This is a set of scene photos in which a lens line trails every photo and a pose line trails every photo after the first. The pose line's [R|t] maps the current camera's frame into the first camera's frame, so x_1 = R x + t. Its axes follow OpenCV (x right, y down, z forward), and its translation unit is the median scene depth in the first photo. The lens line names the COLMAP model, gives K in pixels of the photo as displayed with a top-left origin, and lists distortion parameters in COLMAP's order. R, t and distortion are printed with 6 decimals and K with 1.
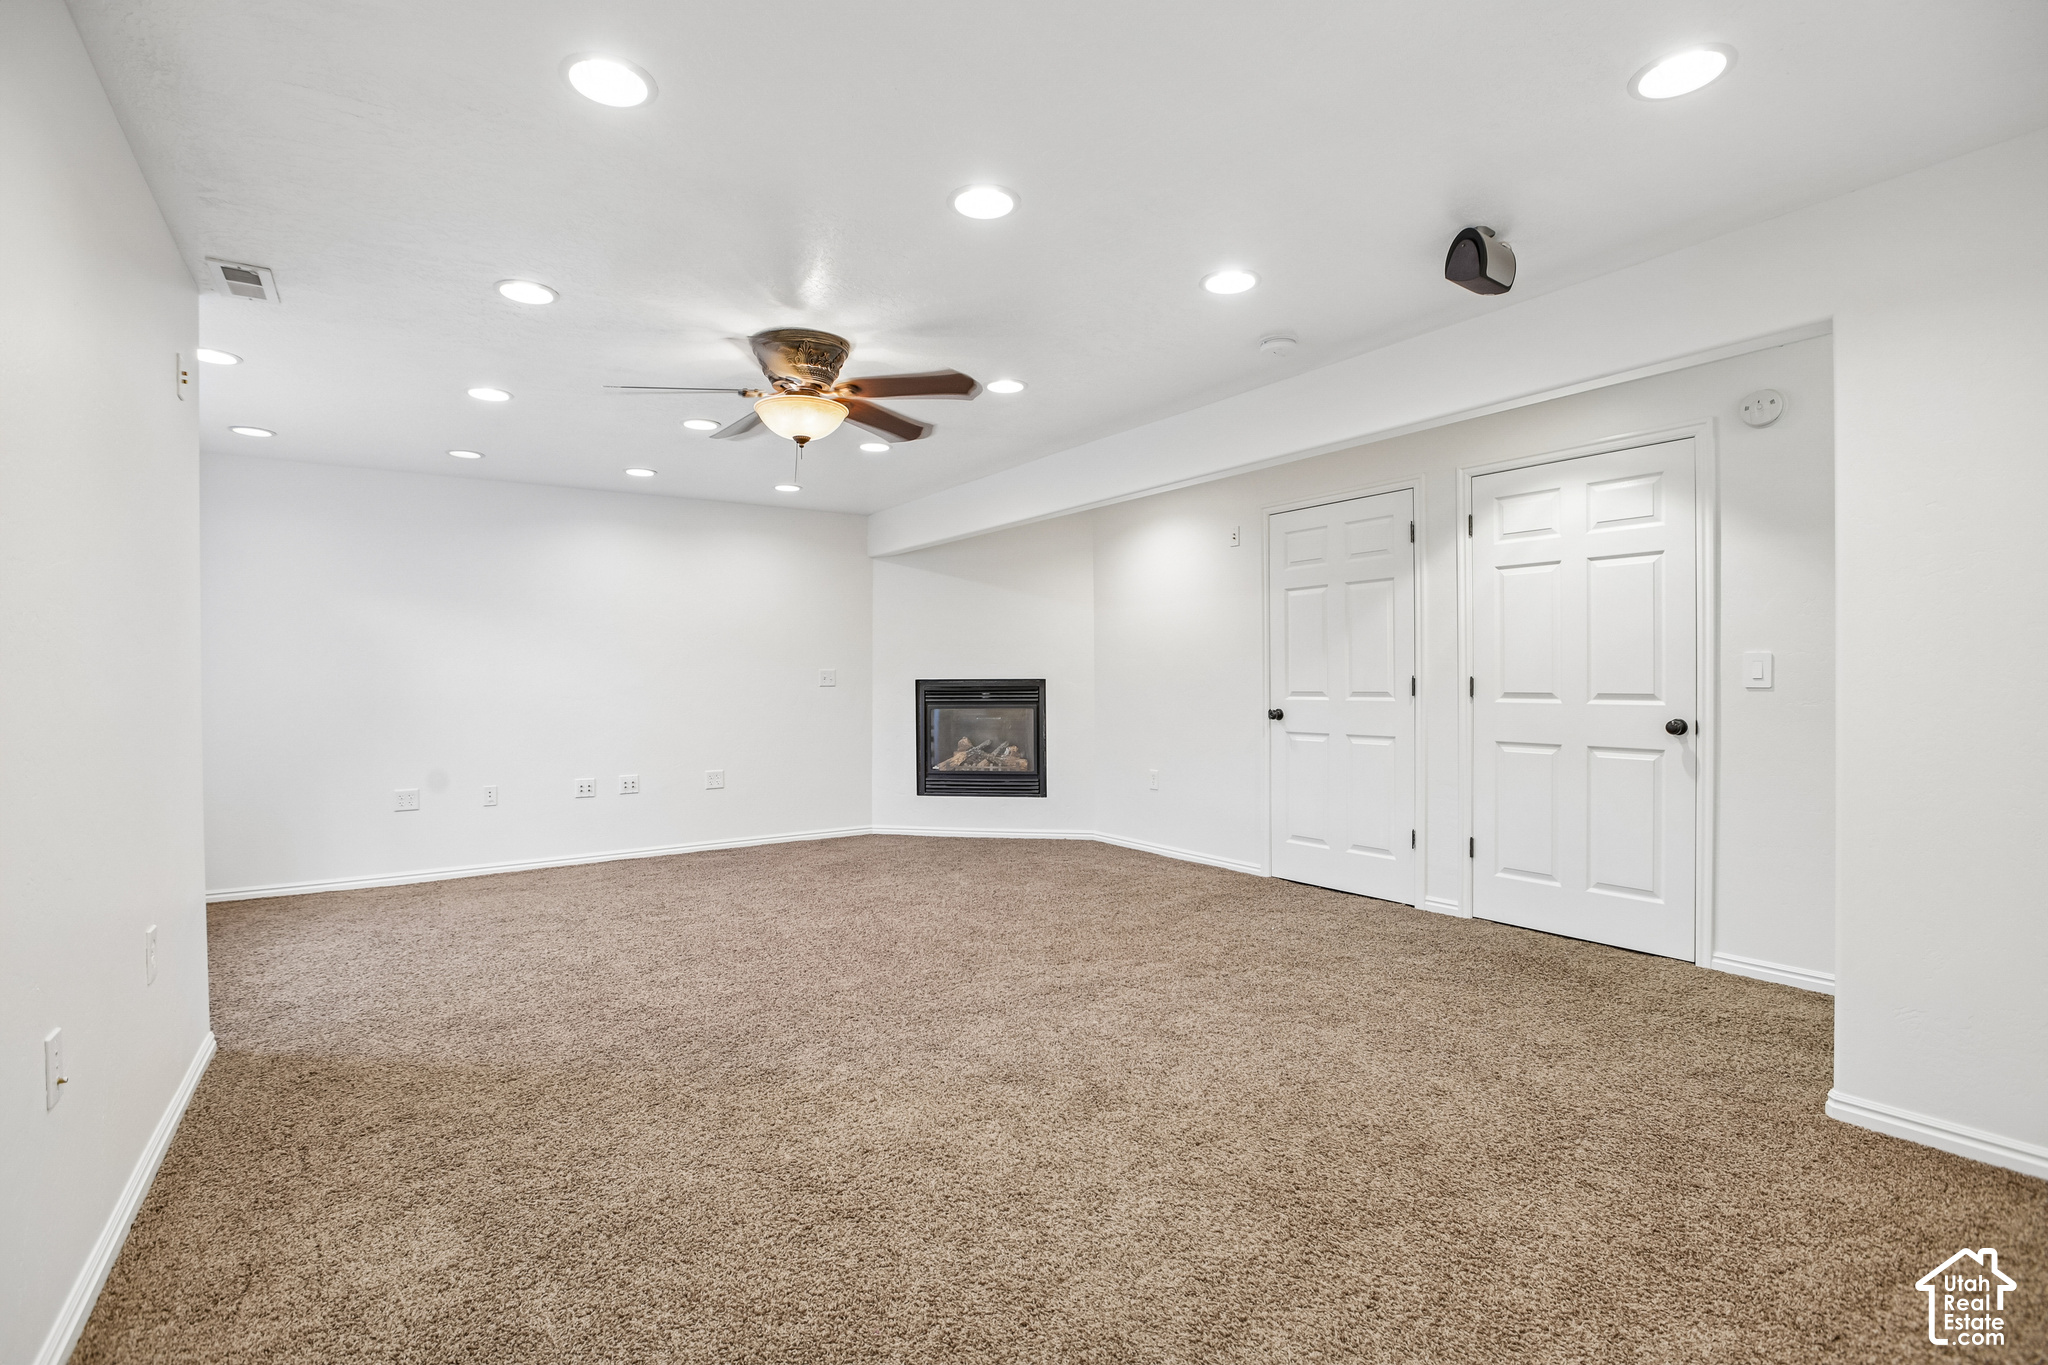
lens RADIAL K [[961.3, 0, 1013.3], [0, 961.3, 685.9], [0, 0, 1]] dist [-0.051514, 0.021276]
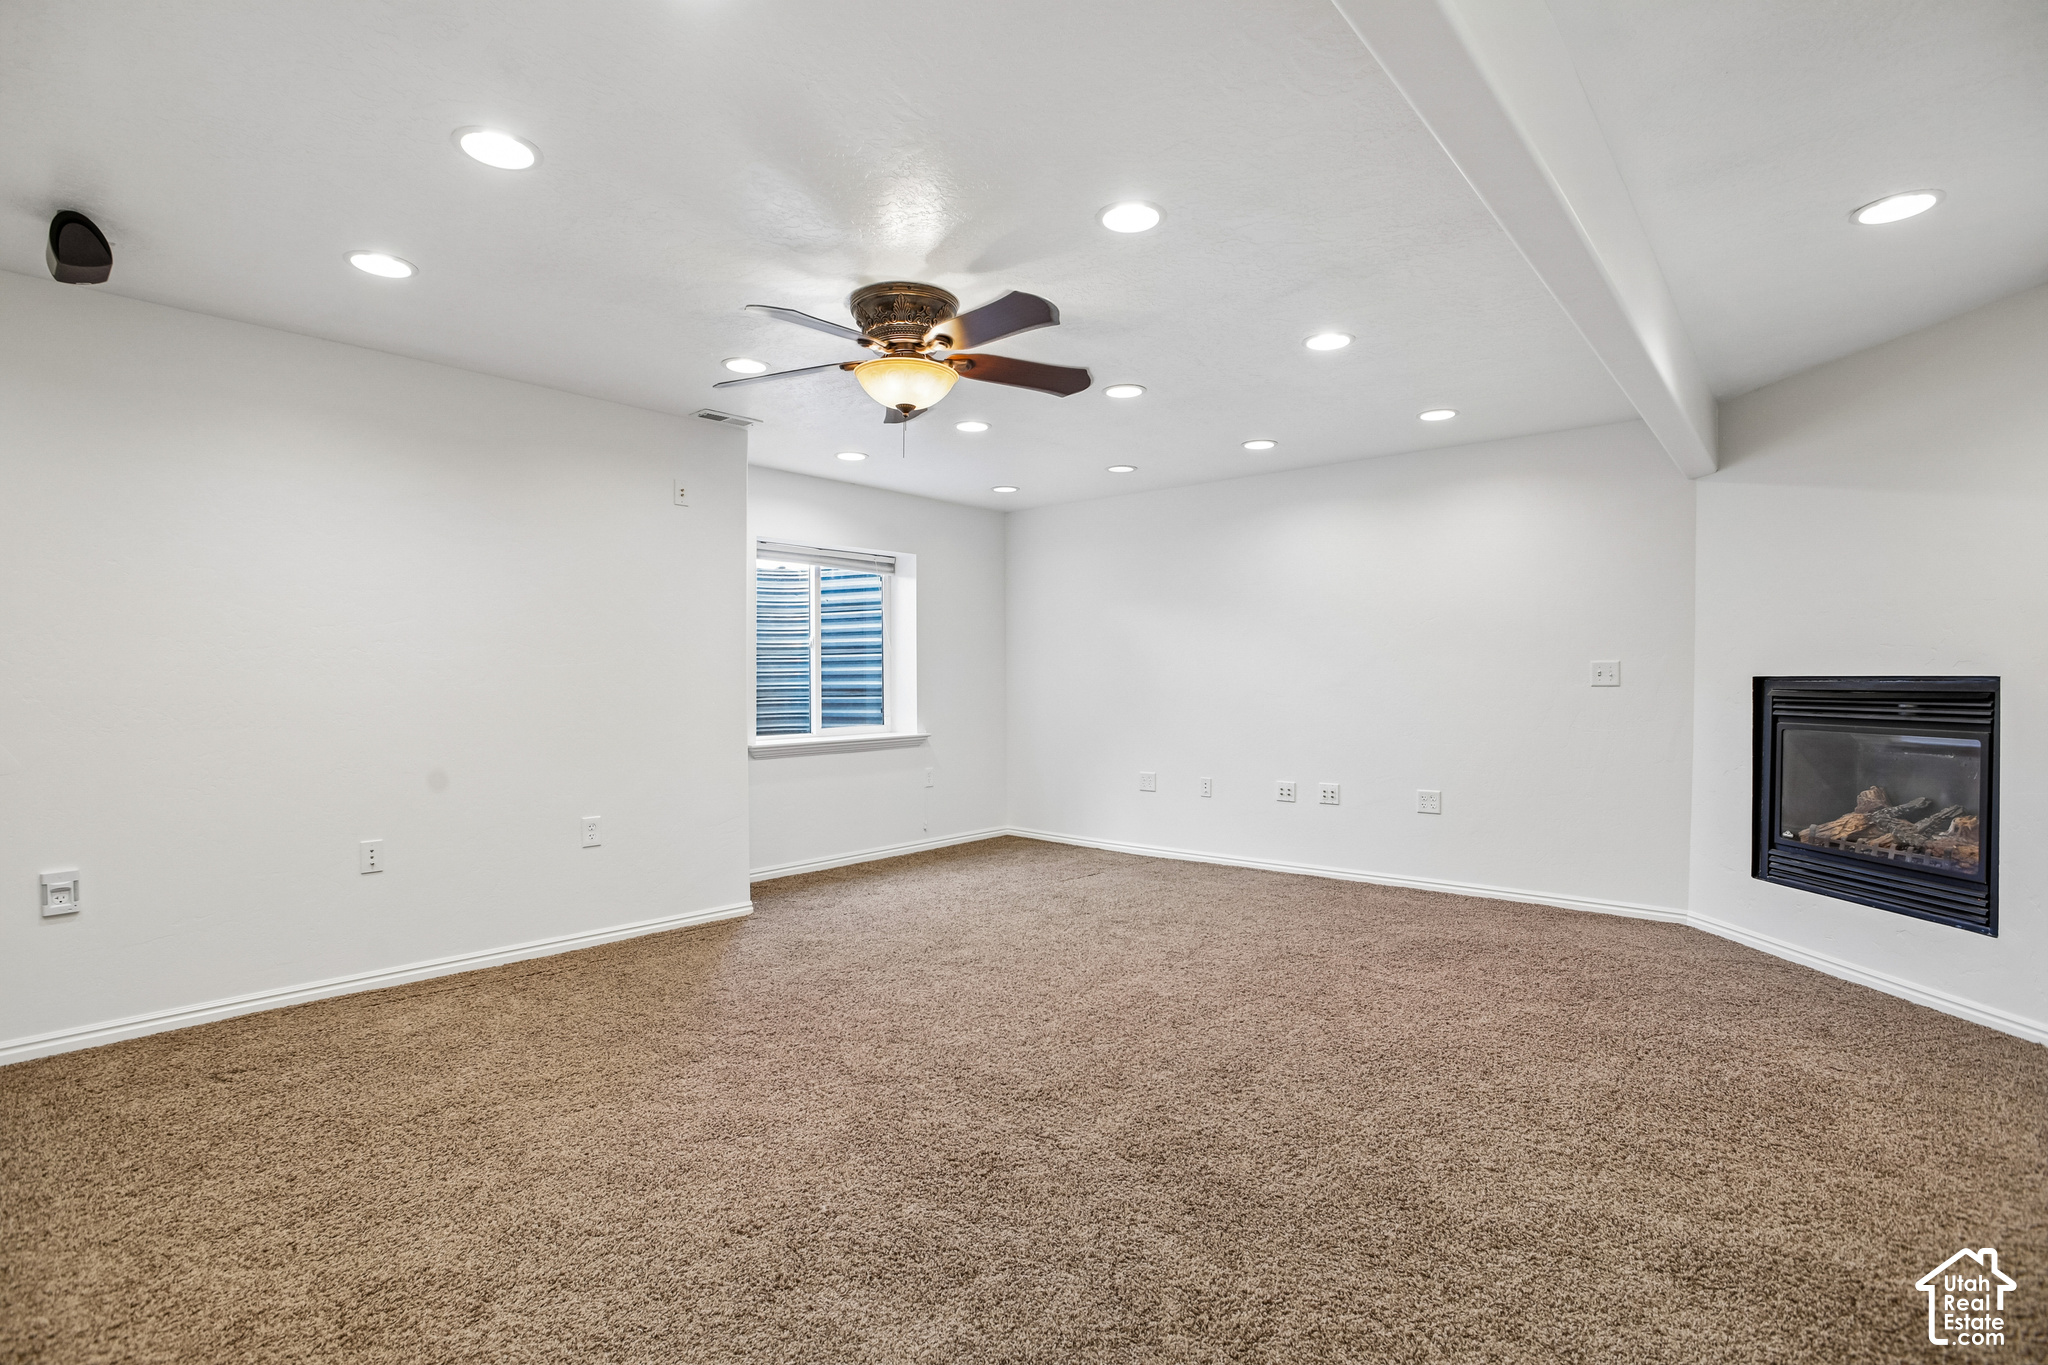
lens RADIAL K [[961.3, 0, 1013.3], [0, 961.3, 685.9], [0, 0, 1]] dist [-0.051514, 0.021276]
pose [[0.248734, 0.012321, -0.968494, 0.388014], [-0.006142, 0.999919, 0.011143, -0.005328], [0.968552, 0.003176, 0.248789, 0.496401]]
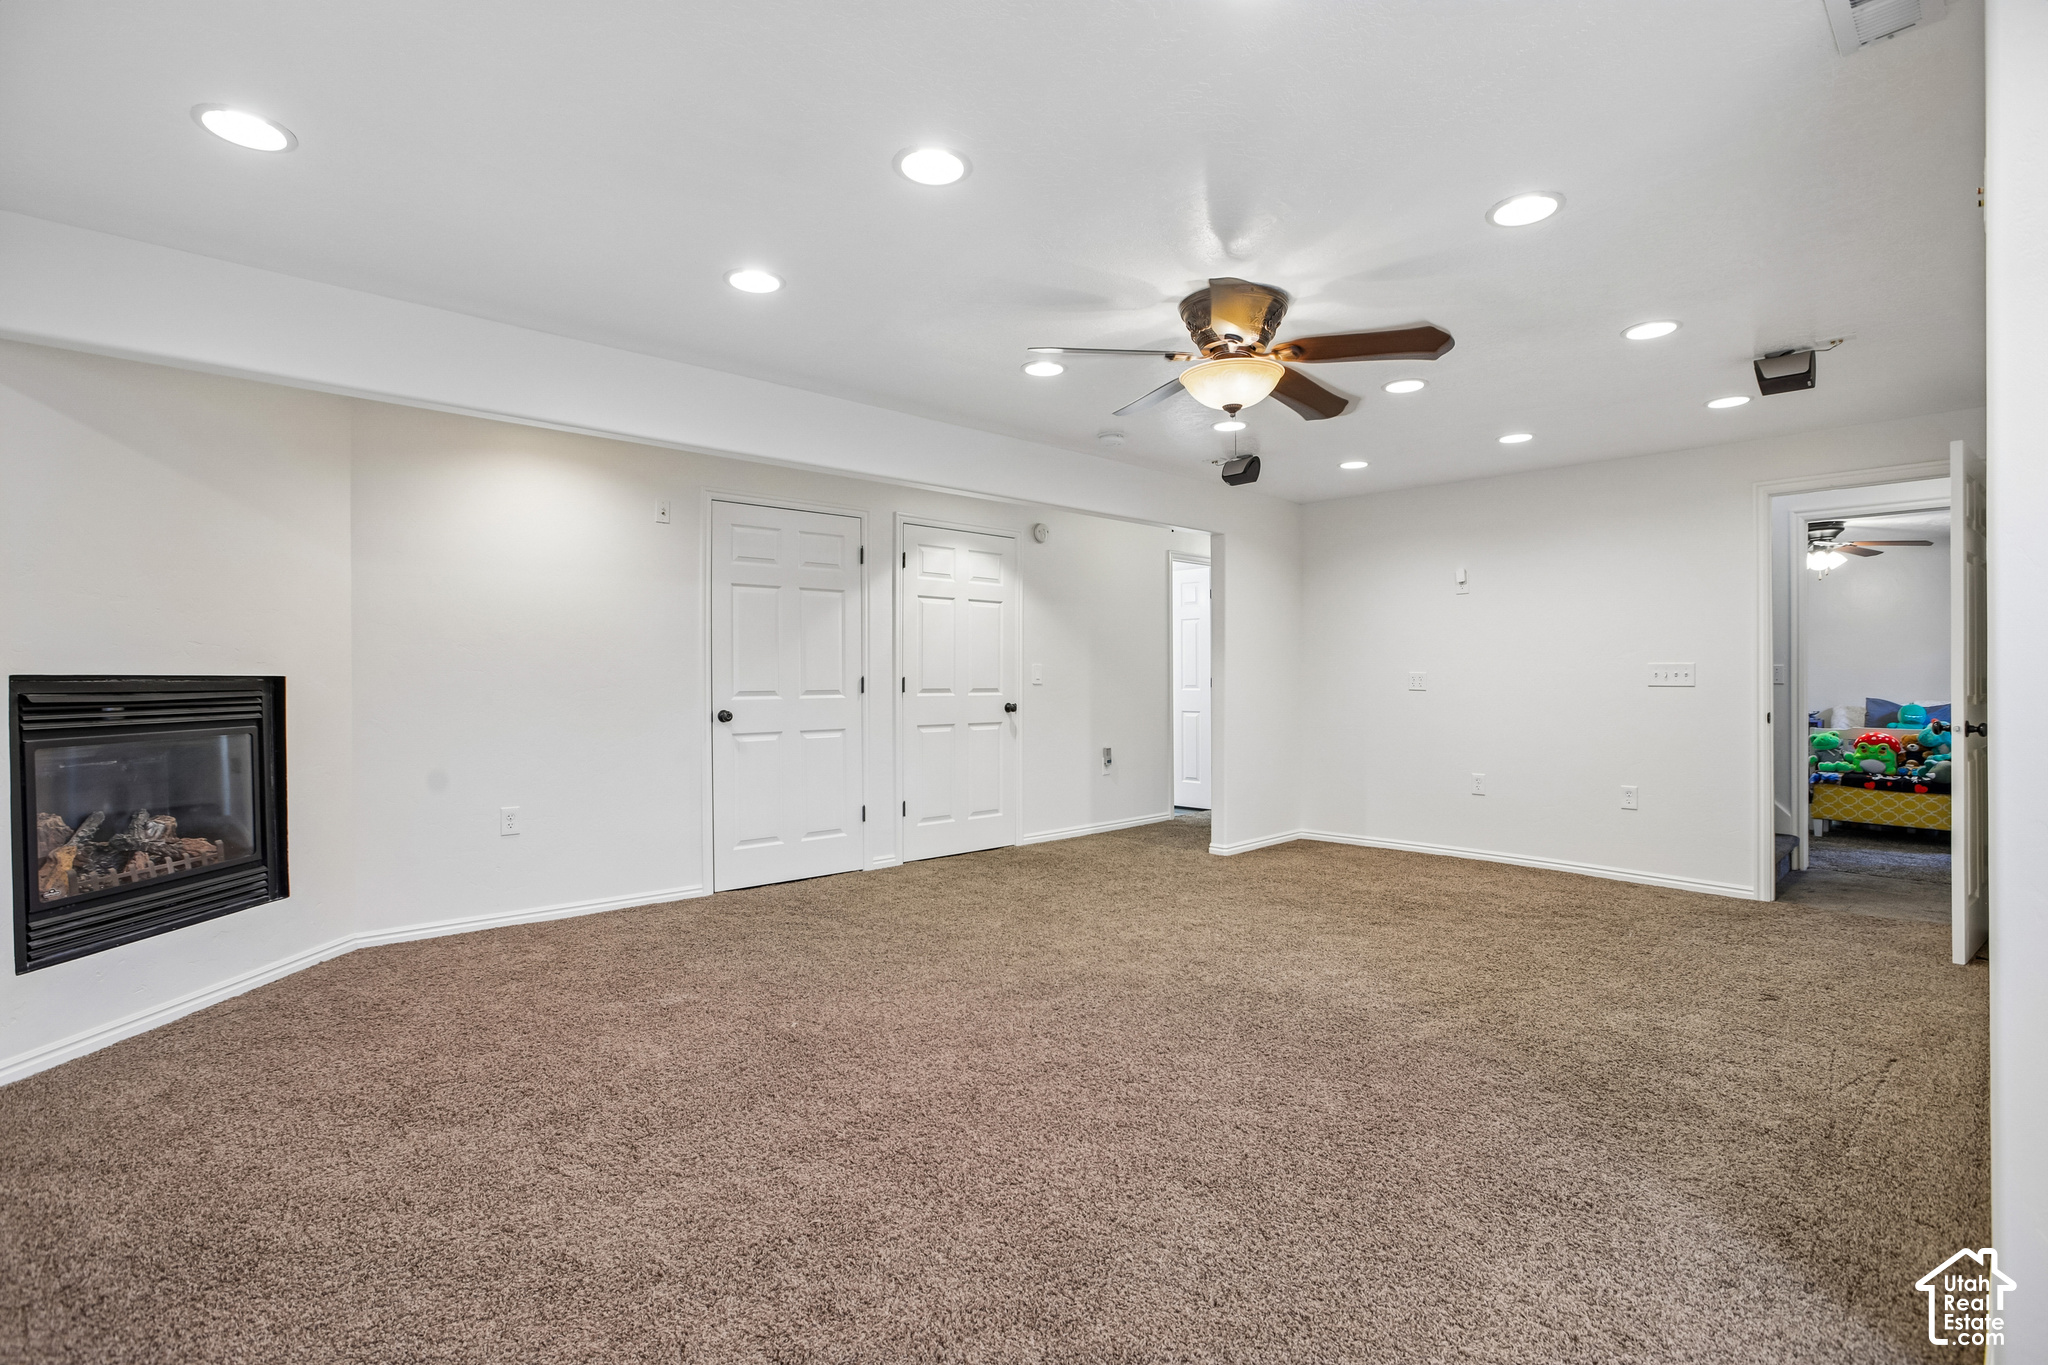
lens RADIAL K [[961.3, 0, 1013.3], [0, 961.3, 685.9], [0, 0, 1]] dist [-0.051514, 0.021276]
pose [[-0.143764, -0.002946, 0.989608, -0.612115], [0.006565, 0.999971, 0.003930, -0.001304], [-0.989590, 0.007062, -0.143740, 0.761146]]
